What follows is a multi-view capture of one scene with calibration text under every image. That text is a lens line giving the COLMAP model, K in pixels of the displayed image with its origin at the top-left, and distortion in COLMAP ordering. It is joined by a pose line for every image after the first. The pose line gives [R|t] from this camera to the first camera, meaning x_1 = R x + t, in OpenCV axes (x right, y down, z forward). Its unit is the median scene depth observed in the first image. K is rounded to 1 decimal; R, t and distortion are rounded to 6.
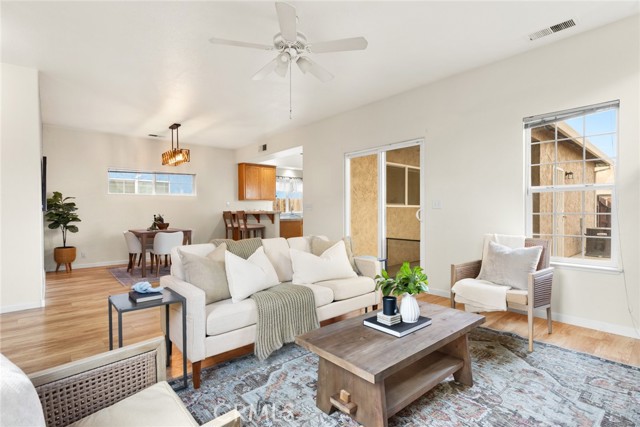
lens RADIAL K [[314.4, 0, 320.0], [0, 314.4, 213.5], [0, 0, 1]] dist [-0.002434, -0.000456]
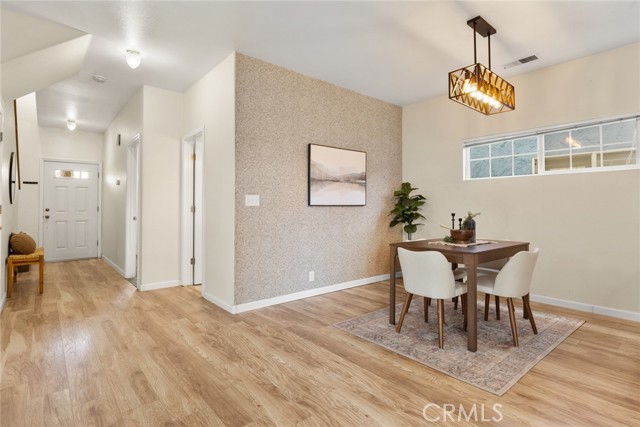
lens RADIAL K [[324.5, 0, 322.9], [0, 324.5, 199.3], [0, 0, 1]] dist [-0.000046, 0.000547]
pose [[-0.010621, -0.018438, -0.999774, 0.027685], [-0.008498, 0.999796, -0.018348, -0.007218], [0.999907, 0.008302, -0.010775, 0.778284]]
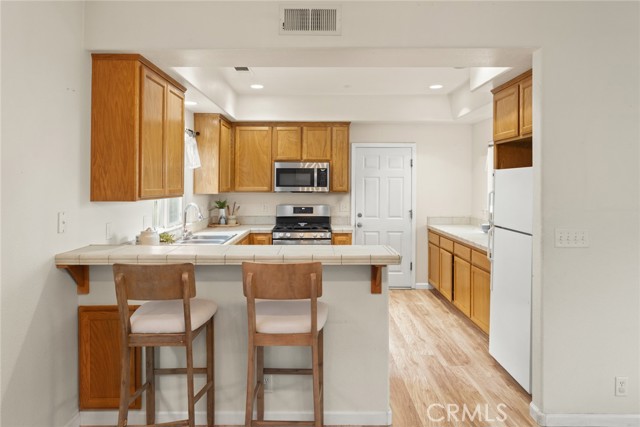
lens RADIAL K [[423.7, 0, 317.2], [0, 423.7, 183.9], [0, 0, 1]] dist [0.000062, -0.000536]
pose [[0.662063, 0.008469, 0.749400, -0.554135], [-0.001277, 0.999947, -0.010172, -0.074524], [-0.749447, 0.005778, 0.662039, 0.920201]]
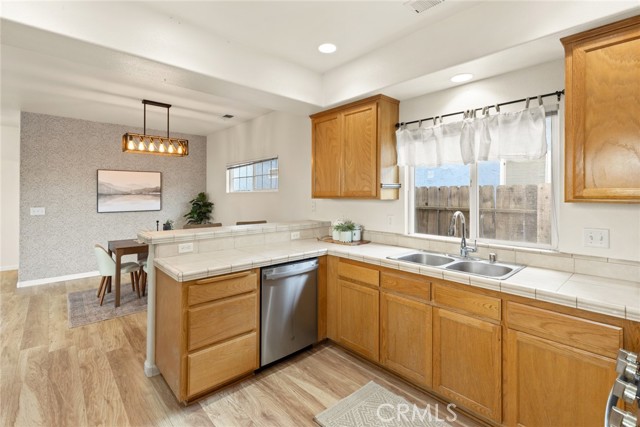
lens RADIAL K [[293.4, 0, 321.2], [0, 293.4, 192.5], [0, 0, 1]] dist [0.000458, -0.000143]
pose [[0.022873, -0.003436, -0.999732, 0.246281], [-0.007861, 0.999963, -0.003617, -0.068663], [0.999707, 0.007942, 0.022845, 1.391494]]
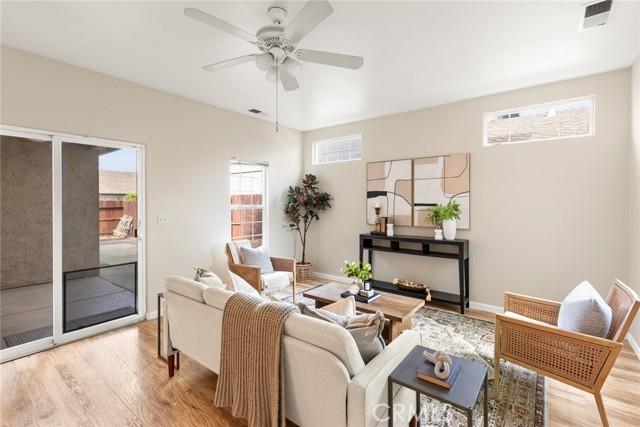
lens RADIAL K [[289.6, 0, 320.8], [0, 289.6, 202.2], [0, 0, 1]] dist [-0.000478, -0.000098]
pose [[-0.193197, 0.004742, 0.981149, -0.399506], [0.010708, 0.999939, -0.002724, -0.050945], [-0.981102, 0.009980, -0.193236, 0.477104]]
